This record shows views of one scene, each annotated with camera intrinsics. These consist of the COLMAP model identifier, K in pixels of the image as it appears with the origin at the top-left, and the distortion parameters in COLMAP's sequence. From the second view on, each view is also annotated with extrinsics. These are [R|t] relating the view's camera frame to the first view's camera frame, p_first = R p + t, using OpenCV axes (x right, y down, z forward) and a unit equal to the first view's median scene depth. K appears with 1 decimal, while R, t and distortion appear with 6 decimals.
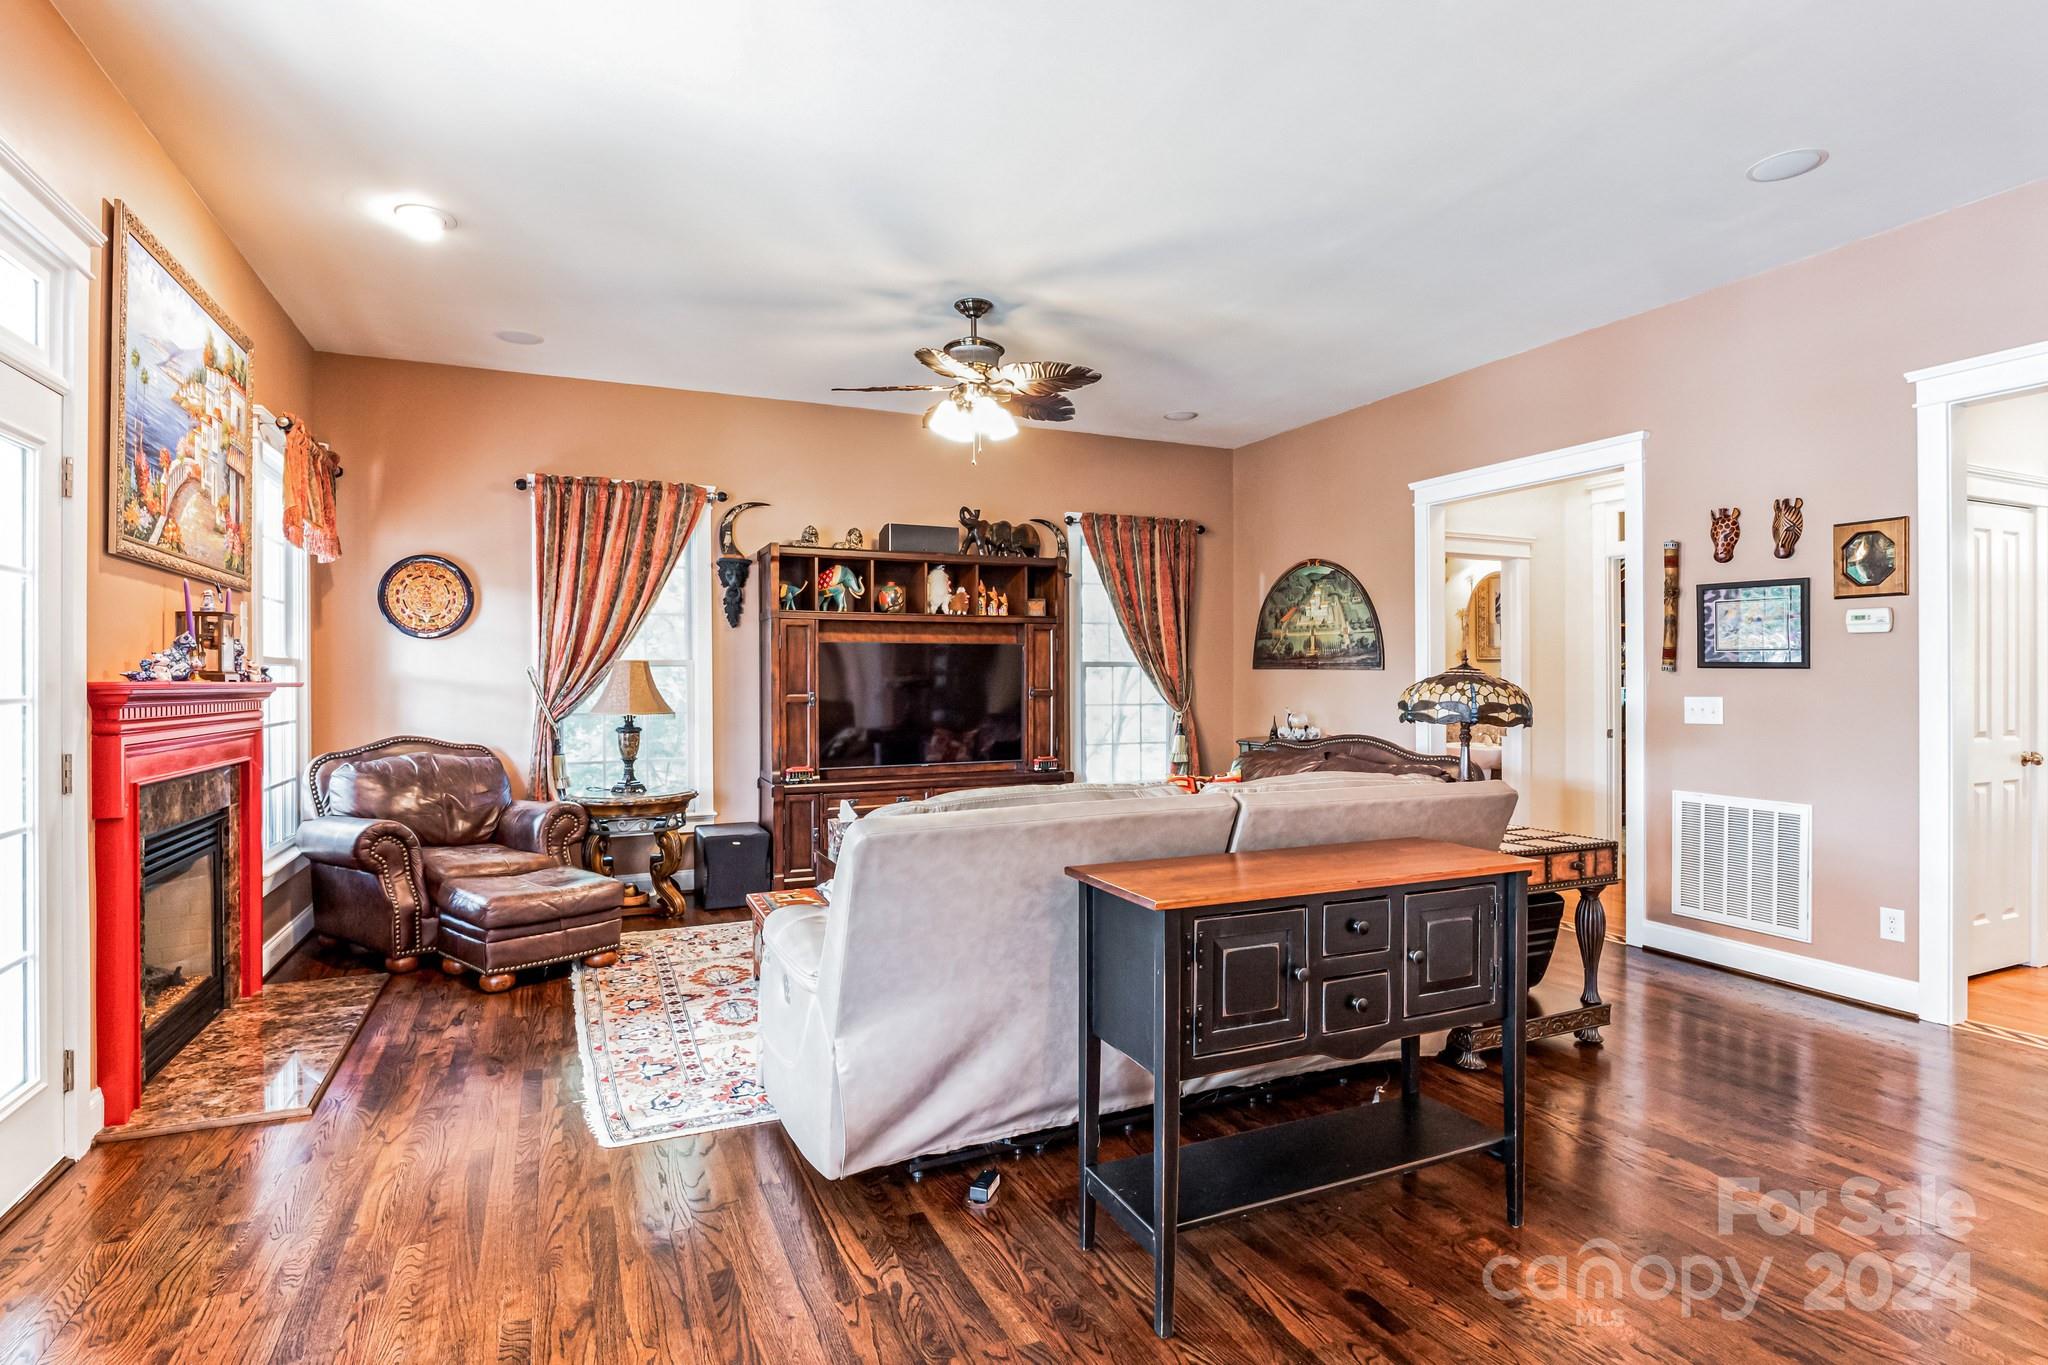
lens RADIAL K [[1010.4, 0, 1027.0], [0, 1010.4, 674.6], [0, 0, 1]] dist [-0.016520, 0.001573]
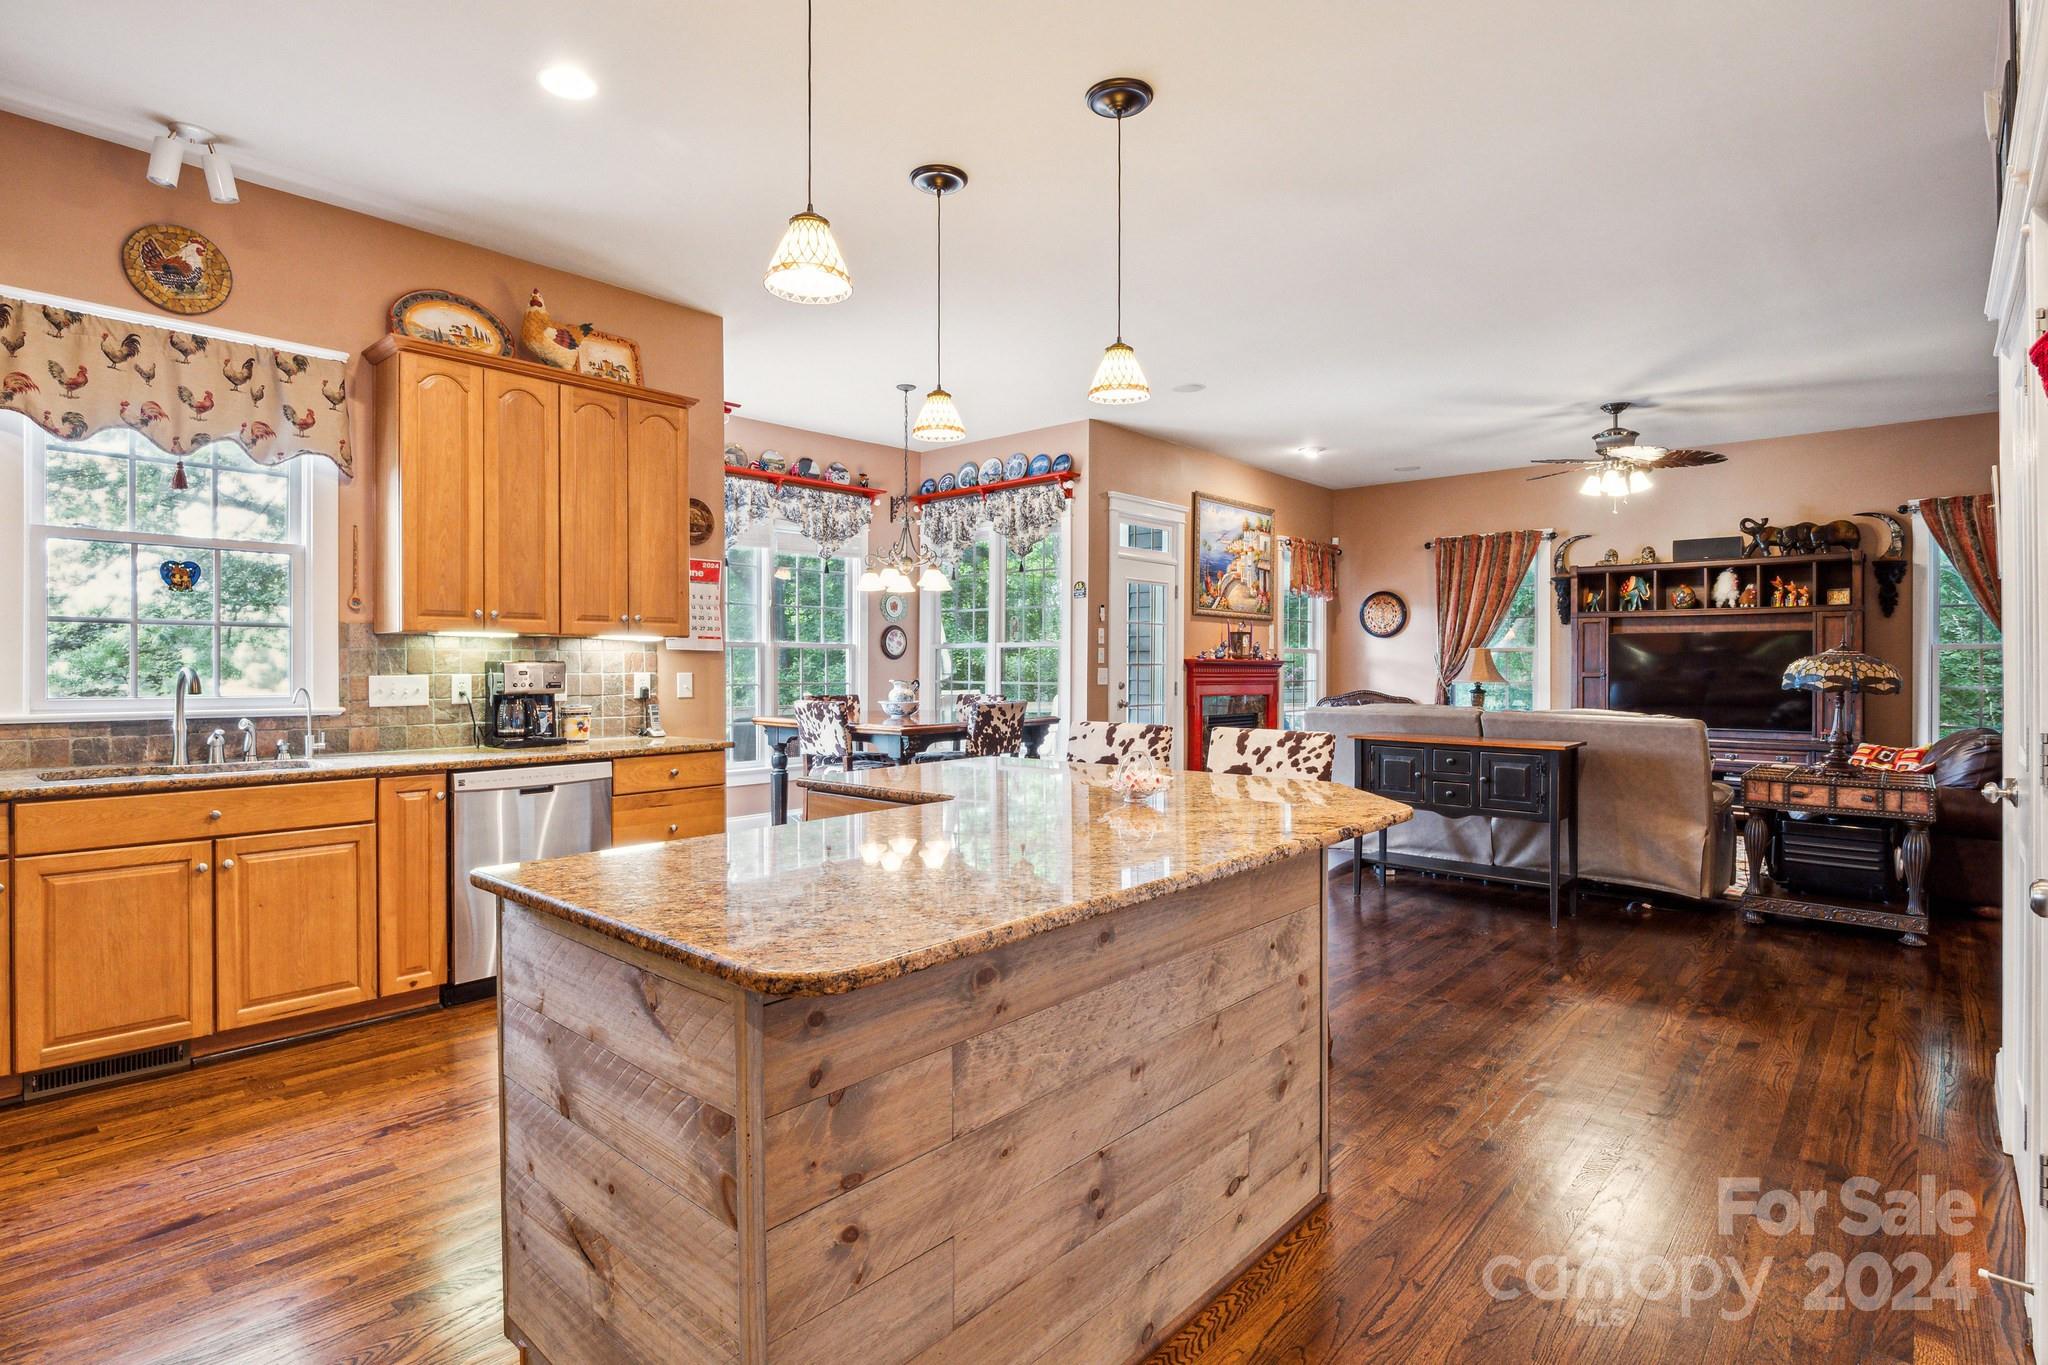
lens RADIAL K [[1010.4, 0, 1011.7], [0, 1010.4, 668.9], [0, 0, 1]] dist [-0.016520, 0.001573]
pose [[0.403776, 0.007586, -0.914827, 0.734186], [-0.000877, 0.999968, 0.007905, 0.005893], [0.914858, -0.002389, 0.403770, -0.315857]]
